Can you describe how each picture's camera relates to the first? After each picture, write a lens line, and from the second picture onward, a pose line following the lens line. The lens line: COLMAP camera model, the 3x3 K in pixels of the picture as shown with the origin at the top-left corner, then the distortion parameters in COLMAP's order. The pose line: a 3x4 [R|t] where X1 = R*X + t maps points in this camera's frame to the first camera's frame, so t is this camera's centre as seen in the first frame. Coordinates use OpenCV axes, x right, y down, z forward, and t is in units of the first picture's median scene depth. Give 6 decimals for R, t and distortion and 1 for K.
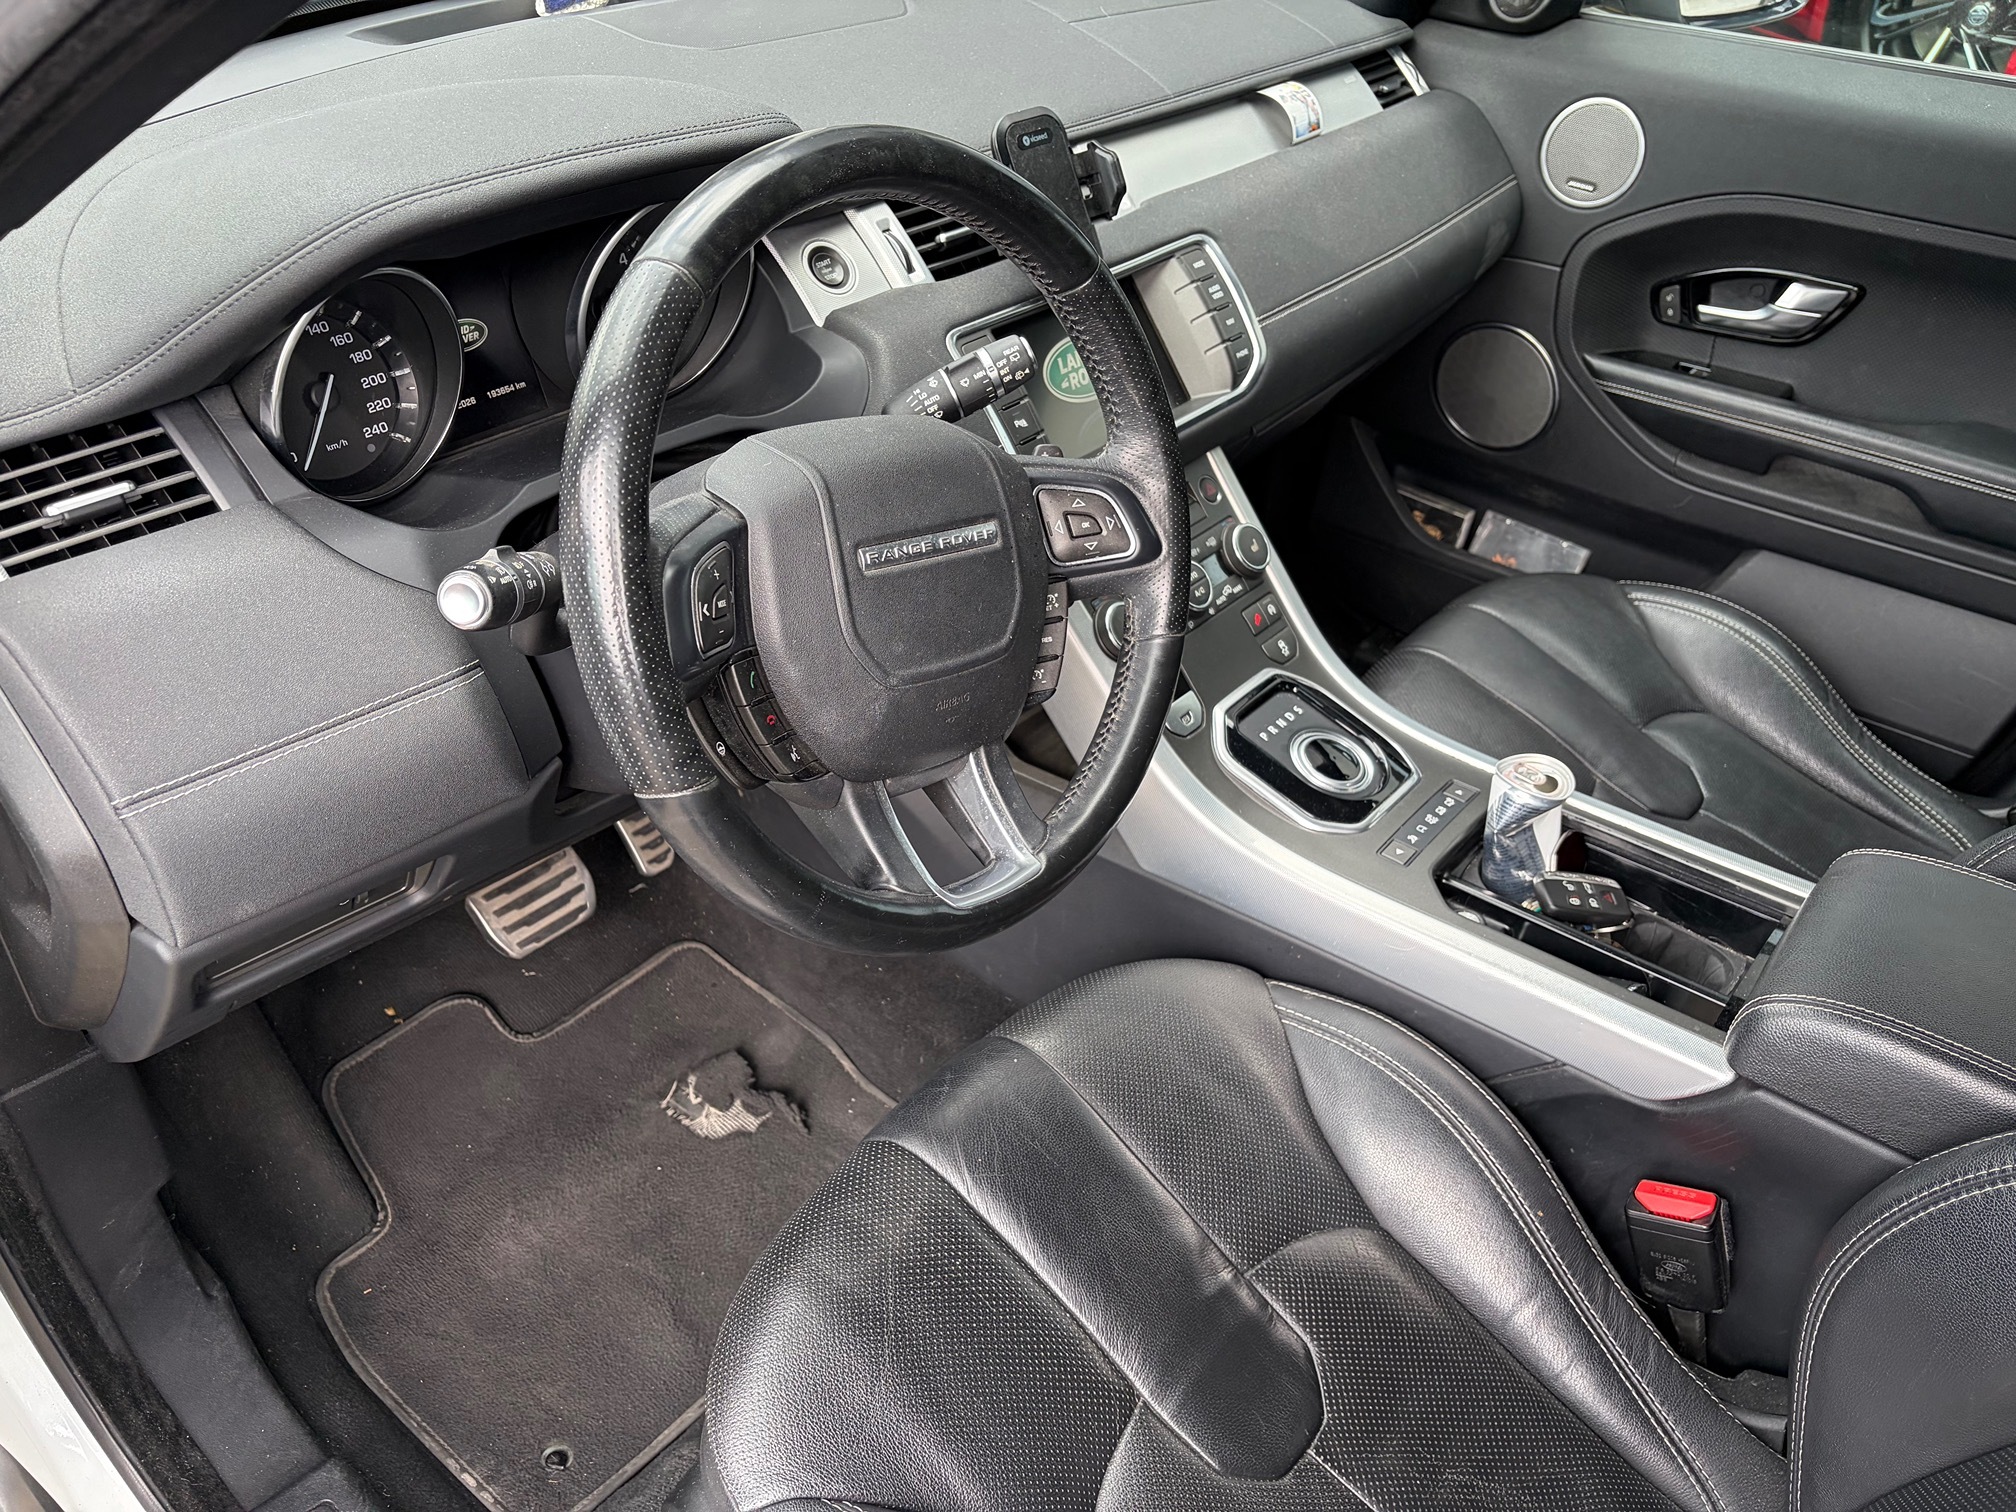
lens RADIAL K [[1533.1, 0, 1007.9], [0, 1533.1, 752.0], [0, 0, 1]] dist [0.035265, -0.039353]
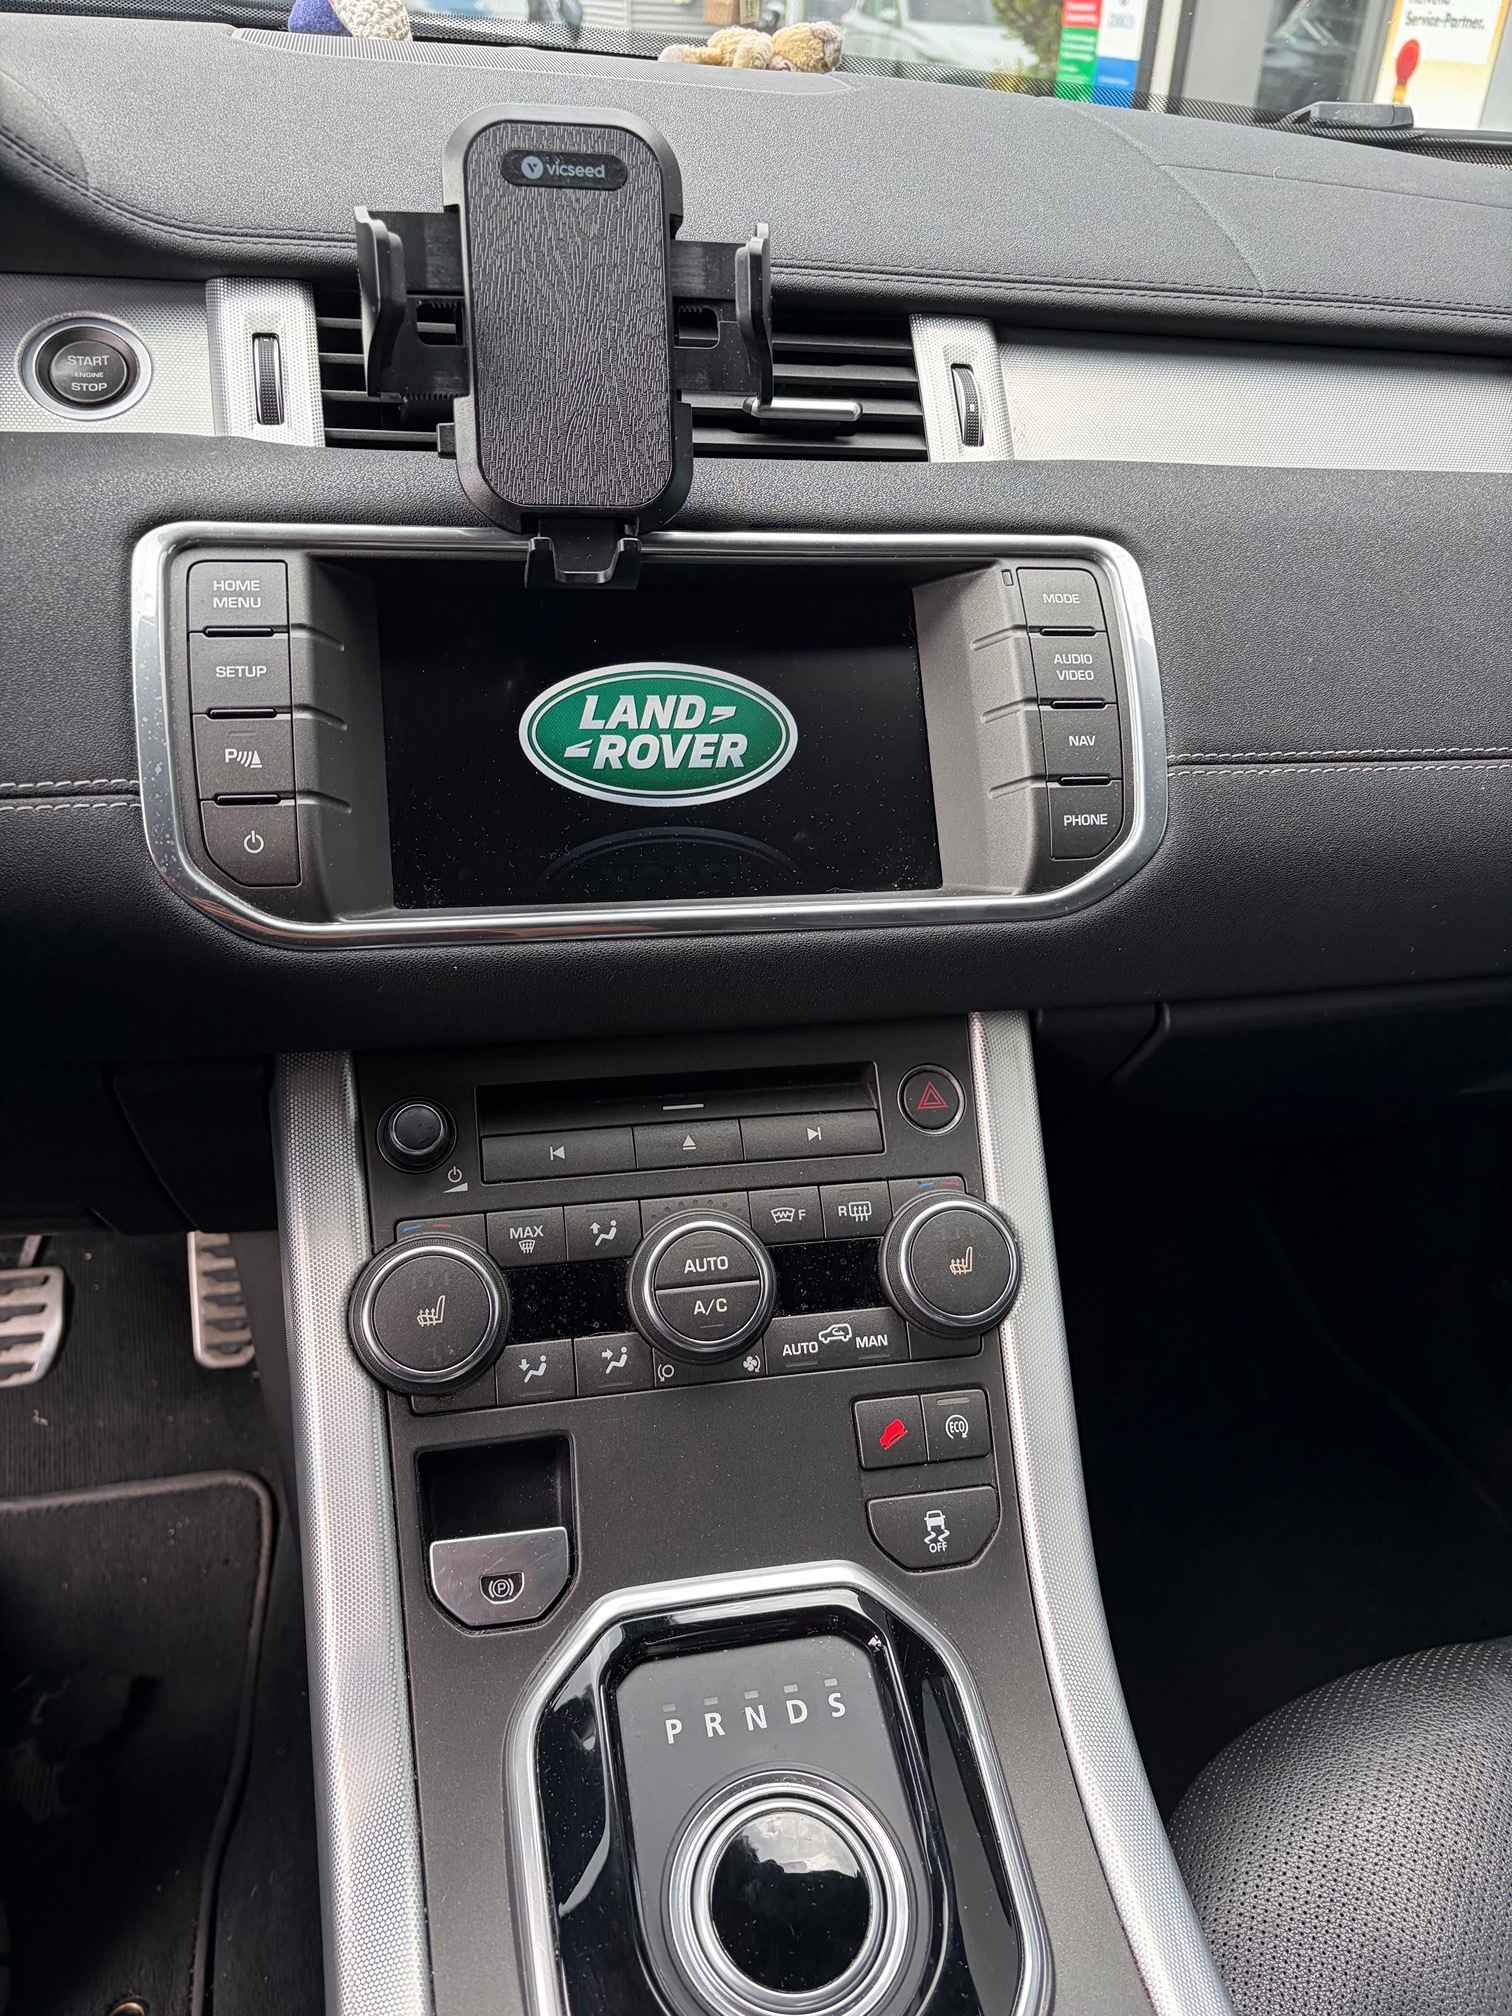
lens RADIAL K [[1533.1, 0, 760.0], [0, 1533.1, 1019.2], [0, 0, 1]] dist [0.035265, -0.039353]
pose [[0.791423, 0.320175, -0.520709, 0.309518], [-0.389215, 0.920797, -0.025385, -0.162287], [0.471340, 0.222758, 0.853357, 0.606983]]
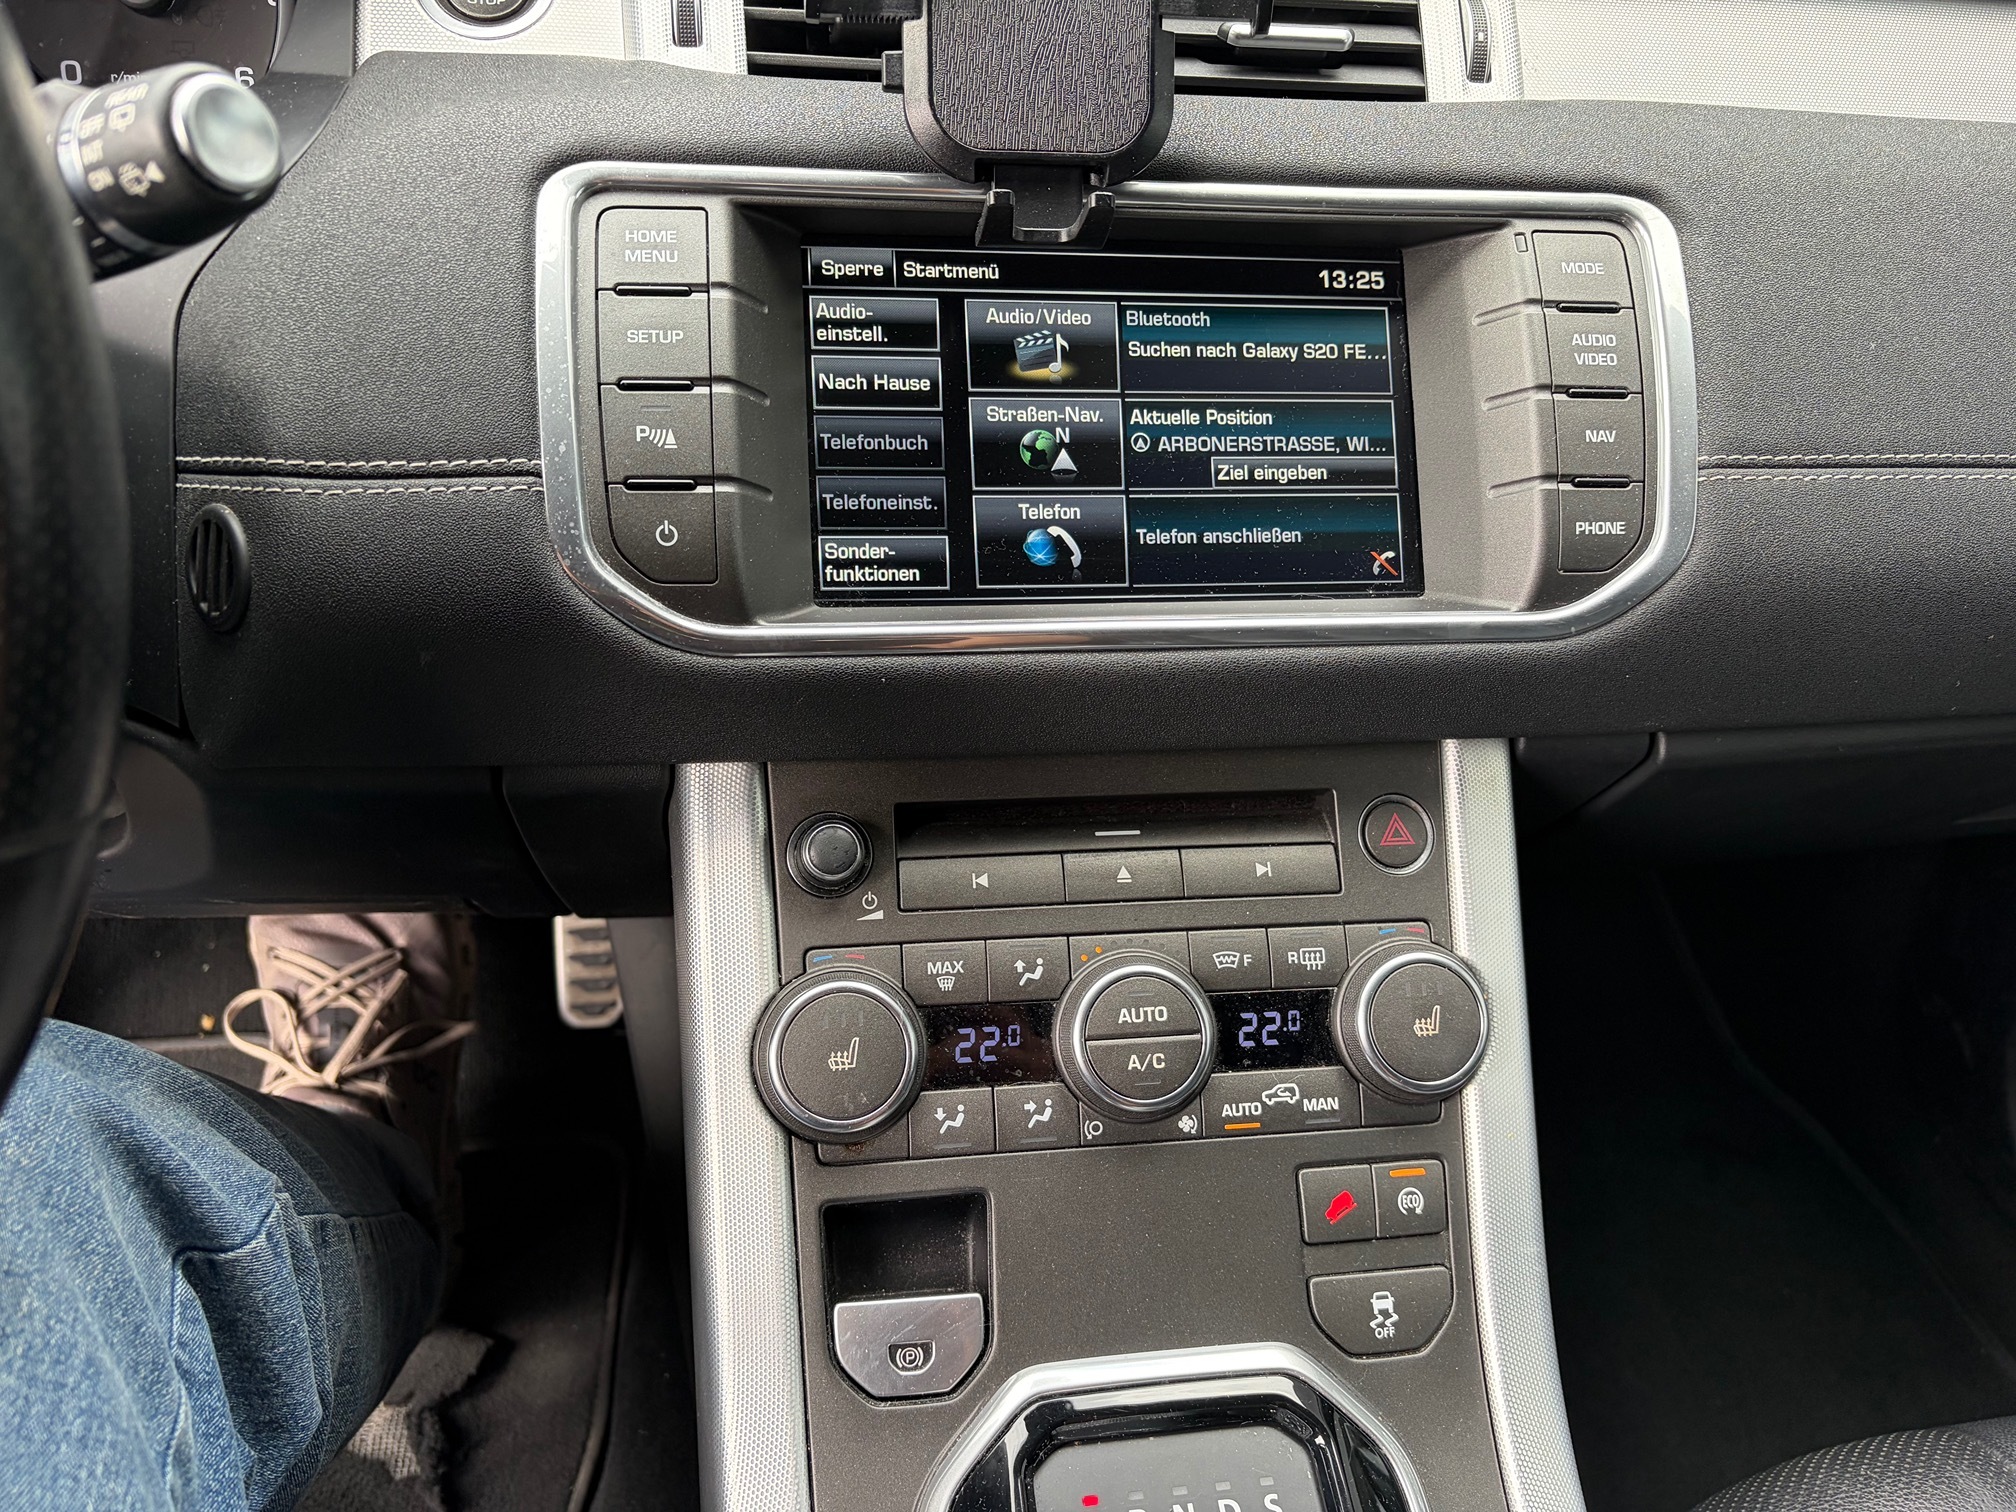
lens RADIAL K [[1533.1, 0, 1013.4], [0, 1533.1, 746.0], [0, 0, 1]] dist [0.035265, -0.039353]
pose [[0.748109, 0.384870, -0.540563, 0.259052], [-0.424609, 0.903659, 0.055753, -0.171903], [0.509942, 0.187819, 0.839454, 0.626041]]
